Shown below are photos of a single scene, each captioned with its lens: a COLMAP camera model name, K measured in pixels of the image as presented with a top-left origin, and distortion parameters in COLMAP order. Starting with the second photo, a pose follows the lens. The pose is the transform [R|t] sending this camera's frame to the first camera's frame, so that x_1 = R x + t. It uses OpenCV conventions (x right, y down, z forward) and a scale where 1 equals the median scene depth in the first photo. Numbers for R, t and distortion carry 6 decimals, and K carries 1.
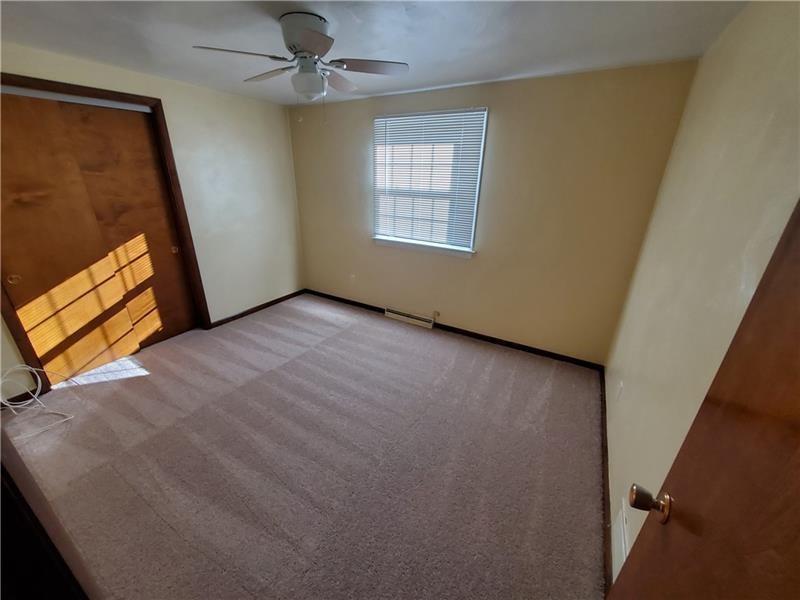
lens RADIAL K [[317.8, 0, 393.5], [0, 317.8, 302.0], [0, 0, 1]] dist [0.000011, 0.000089]
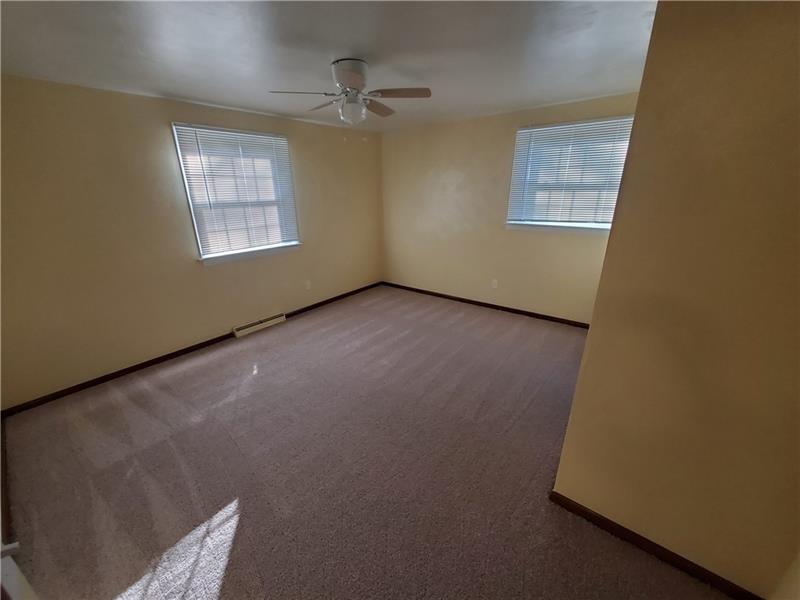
lens RADIAL K [[317.8, 0, 393.5], [0, 317.8, 302.0], [0, 0, 1]] dist [0.000011, 0.000089]
pose [[0.120829, -0.370268, 0.921033, -0.949976], [0.372304, 0.877006, 0.303726, -0.192552], [-0.920212, 0.306205, 0.243820, 0.389546]]
